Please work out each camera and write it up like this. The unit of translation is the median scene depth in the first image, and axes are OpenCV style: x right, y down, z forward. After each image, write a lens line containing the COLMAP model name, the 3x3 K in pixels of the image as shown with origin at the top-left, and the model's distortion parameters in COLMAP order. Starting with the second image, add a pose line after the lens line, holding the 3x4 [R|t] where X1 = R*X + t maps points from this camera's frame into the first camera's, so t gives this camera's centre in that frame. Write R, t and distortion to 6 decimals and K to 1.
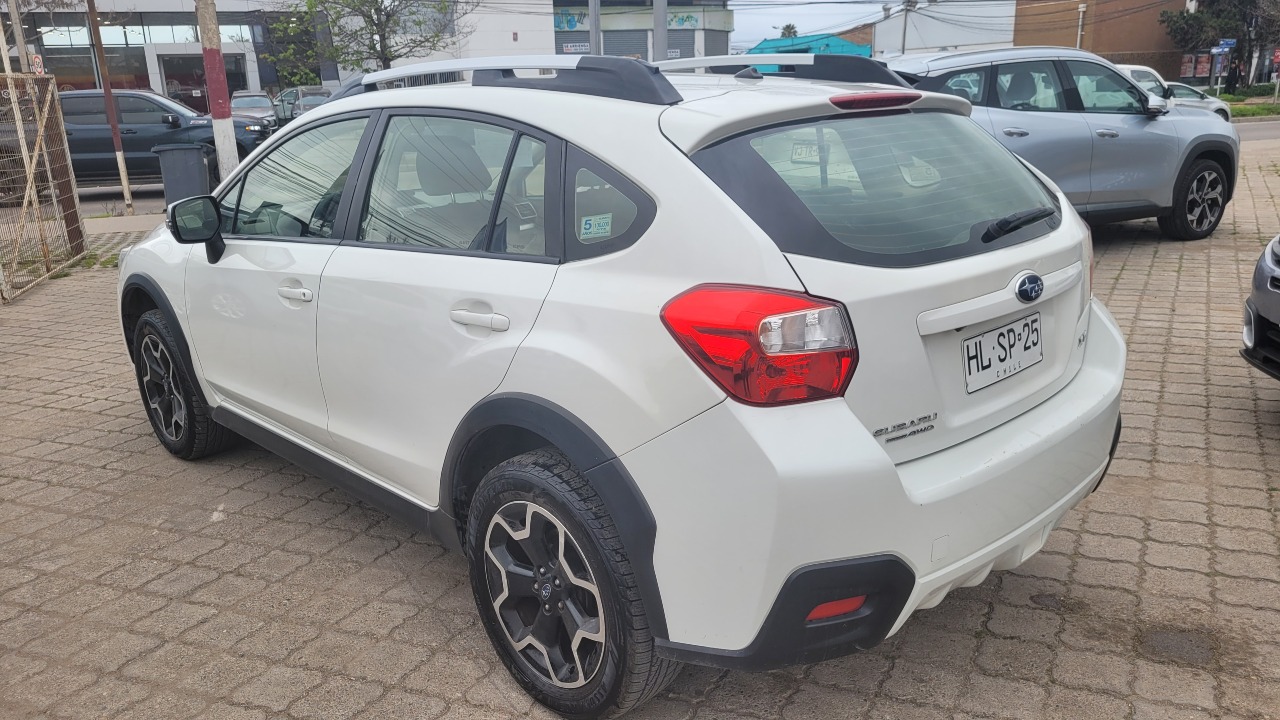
lens RADIAL K [[983.9, 0, 631.1], [0, 983.9, 362.6], [0, 0, 1]] dist [0.036466, -0.010755]
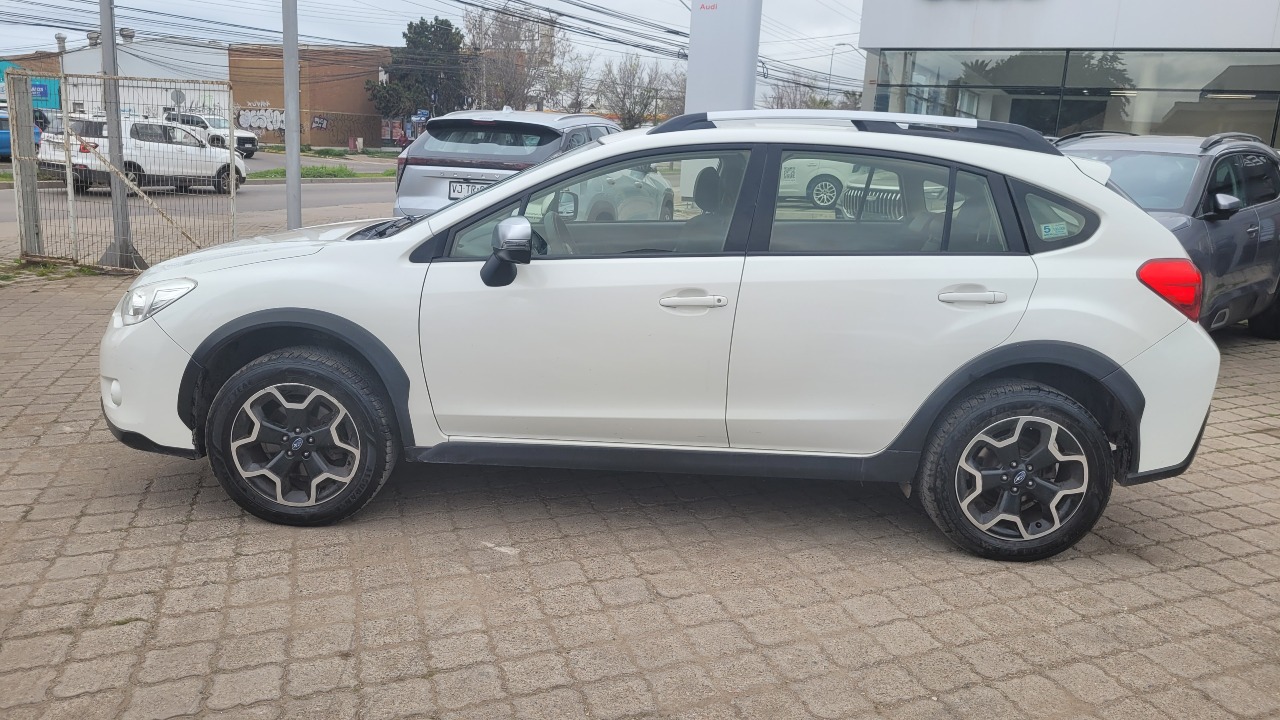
lens RADIAL K [[983.9, 0, 631.1], [0, 983.9, 362.6], [0, 0, 1]] dist [0.036466, -0.010755]
pose [[0.691134, -0.094791, 0.716483, -1.483335], [0.128181, 0.991722, 0.007559, -0.023719], [-0.711269, 0.086616, 0.697563, 0.351523]]
